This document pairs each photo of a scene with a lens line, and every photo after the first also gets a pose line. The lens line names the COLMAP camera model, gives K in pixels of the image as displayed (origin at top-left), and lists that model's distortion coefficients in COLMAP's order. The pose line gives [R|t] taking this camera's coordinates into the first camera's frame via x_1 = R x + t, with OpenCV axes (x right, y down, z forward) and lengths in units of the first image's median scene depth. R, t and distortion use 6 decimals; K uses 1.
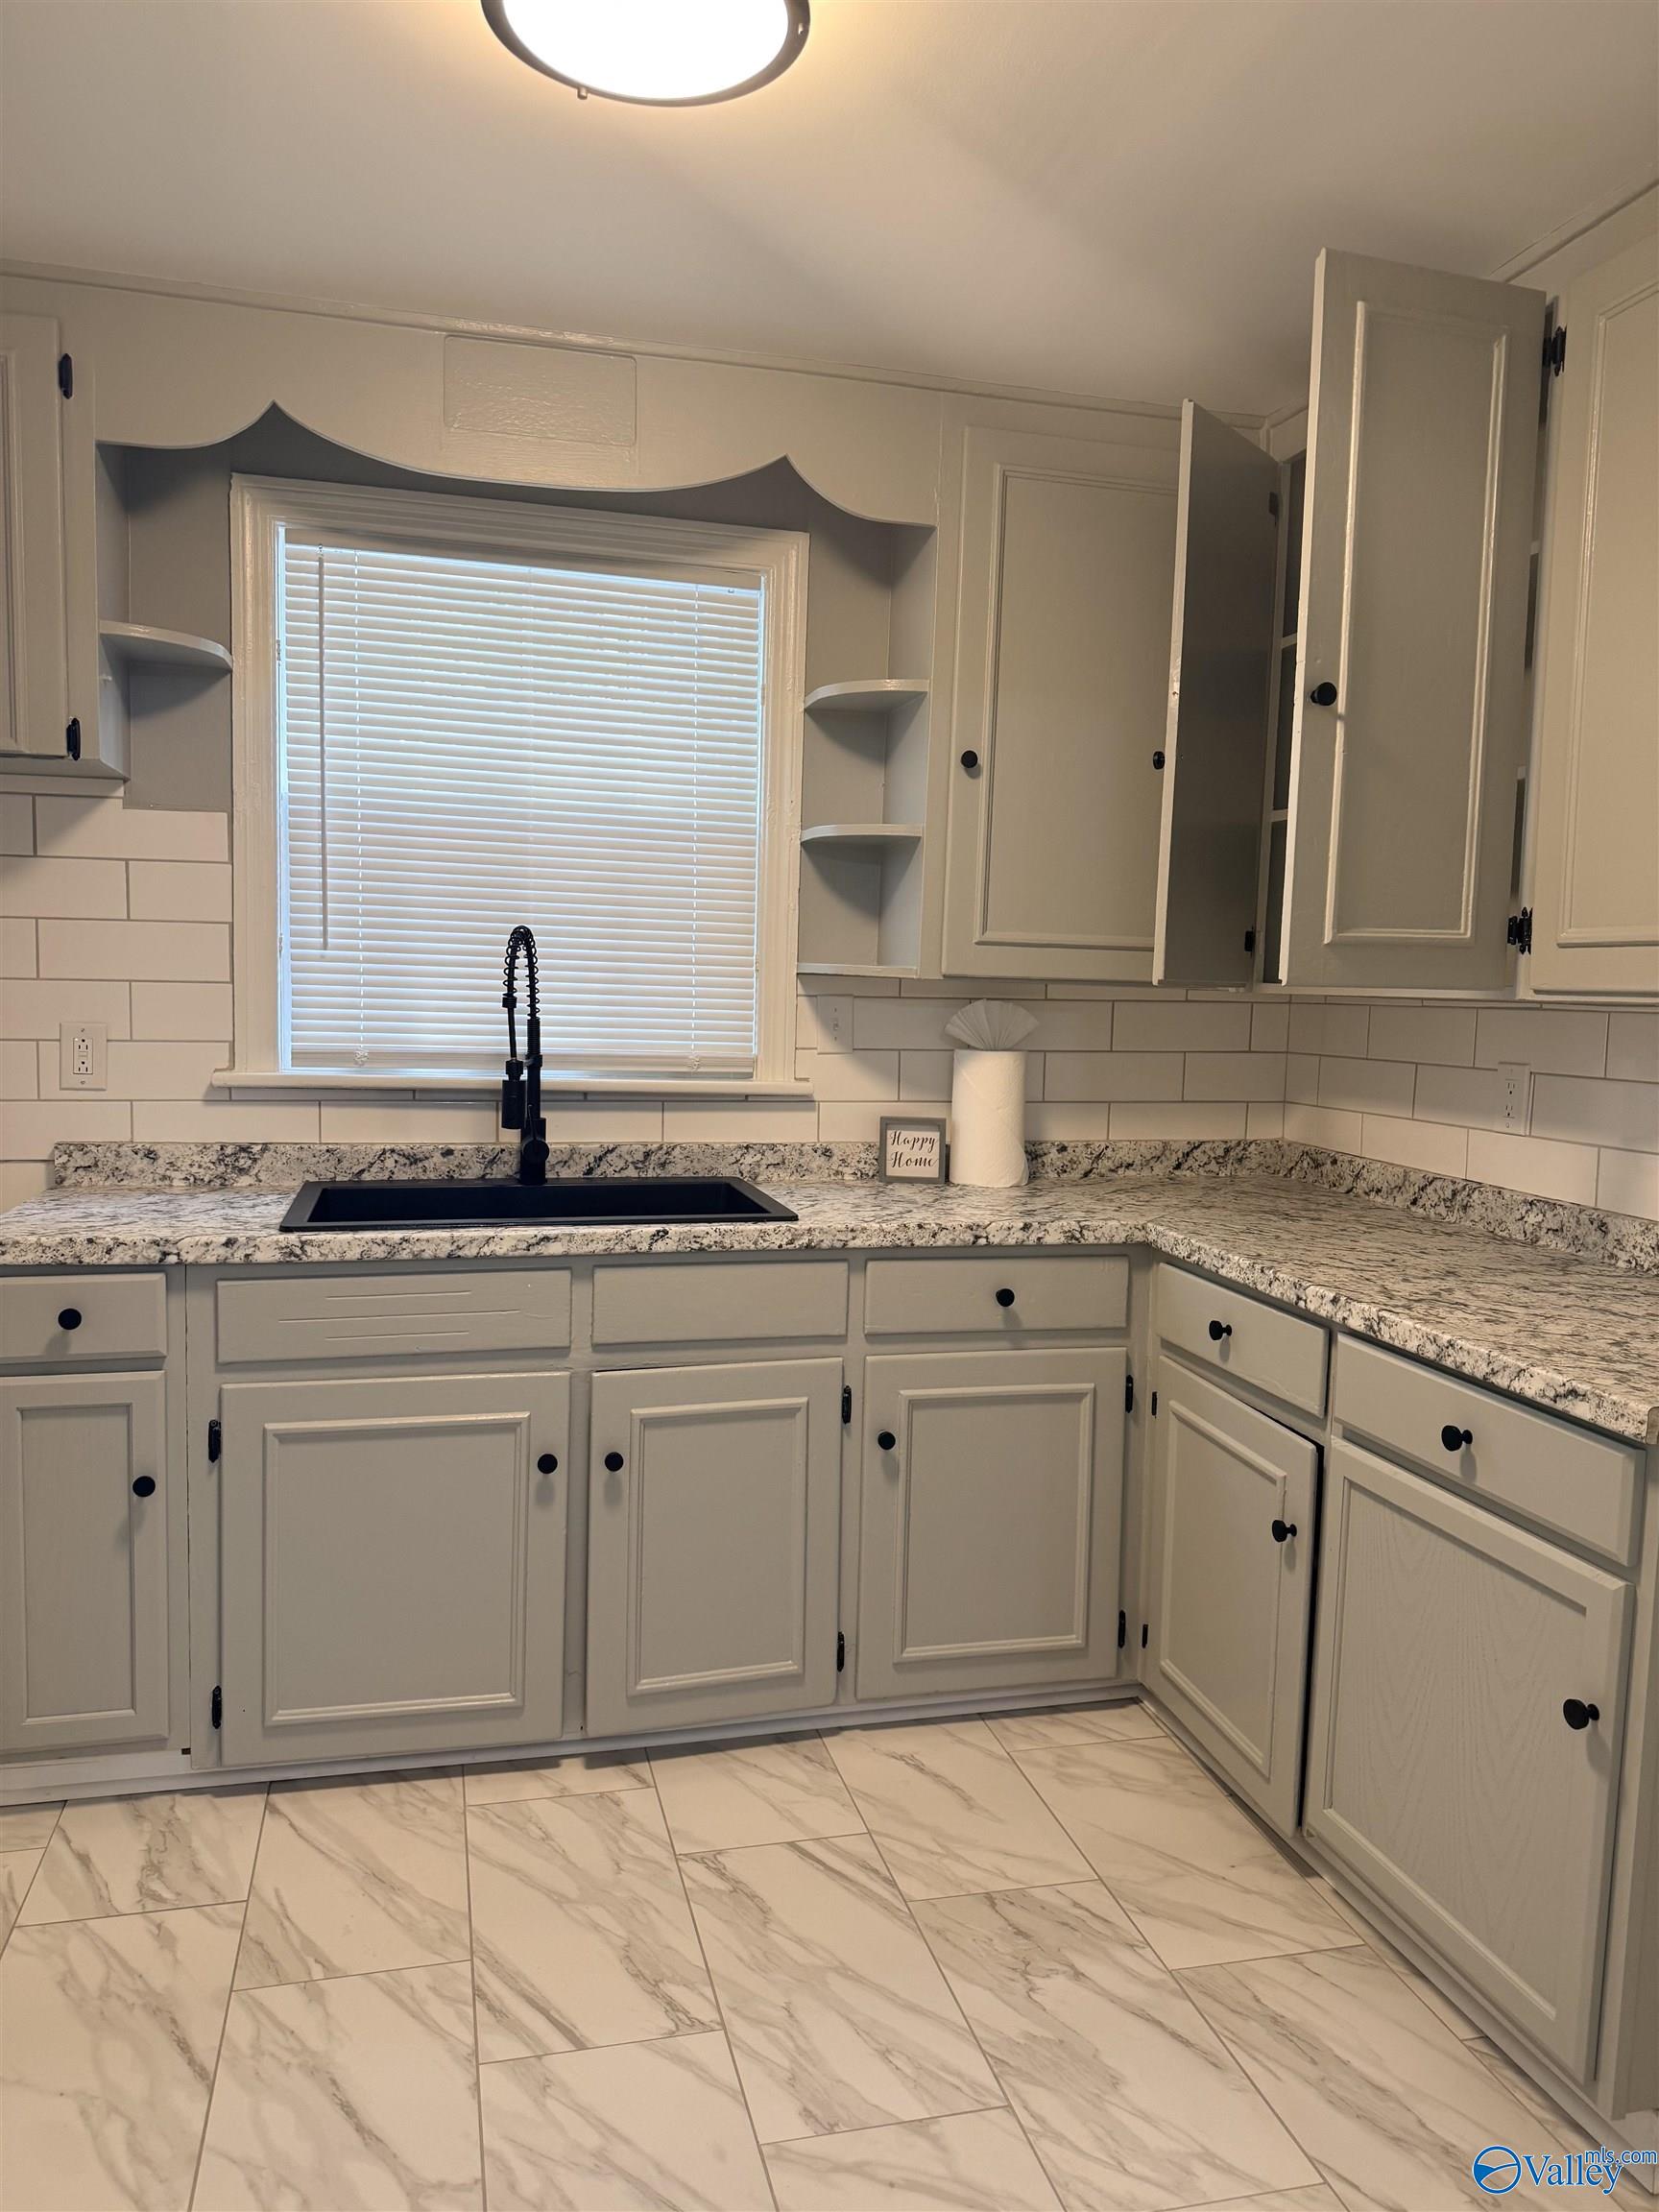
lens RADIAL K [[1558.7, 0, 830.7], [0, 1558.7, 1114.3], [0, 0, 1]] dist [0.042651, -0.053941]
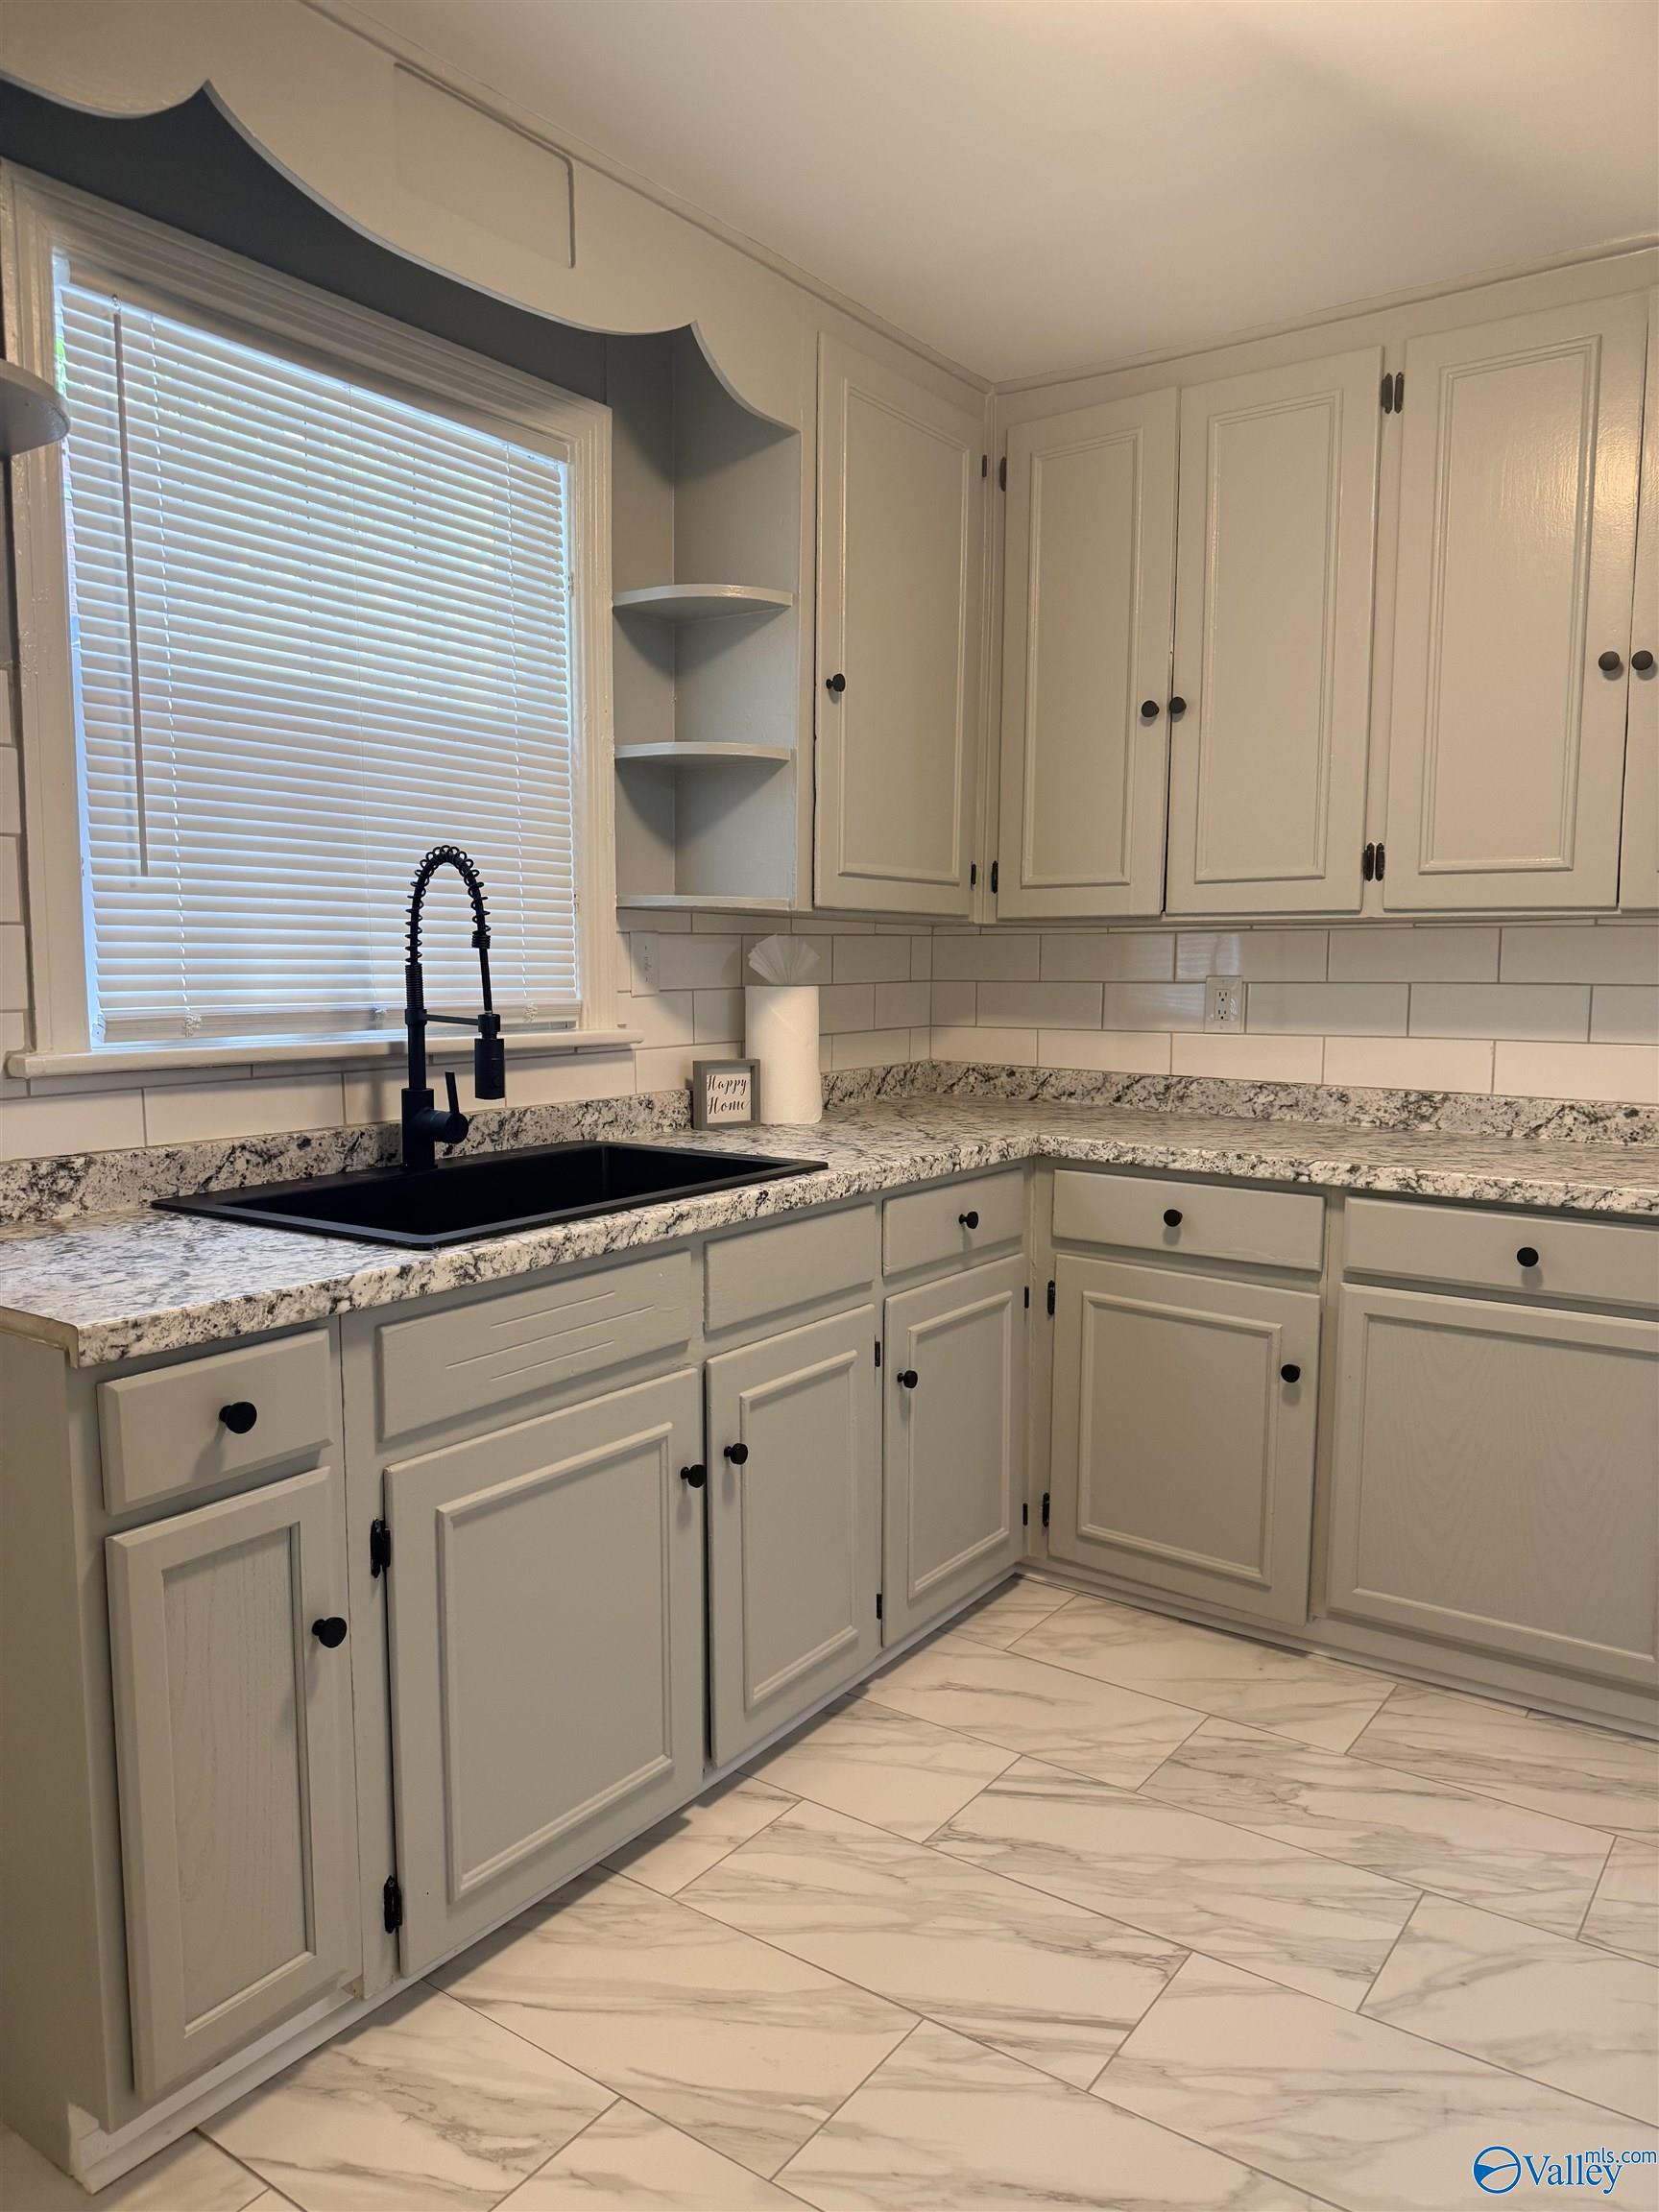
lens RADIAL K [[1558.7, 0, 776.0], [0, 1558.7, 1126.3], [0, 0, 1]] dist [0.042651, -0.053941]
pose [[0.766550, -0.095117, 0.635102, -0.666429], [0.072737, 0.995466, 0.061296, -0.016844], [-0.638053, -0.000791, 0.769992, 0.309749]]
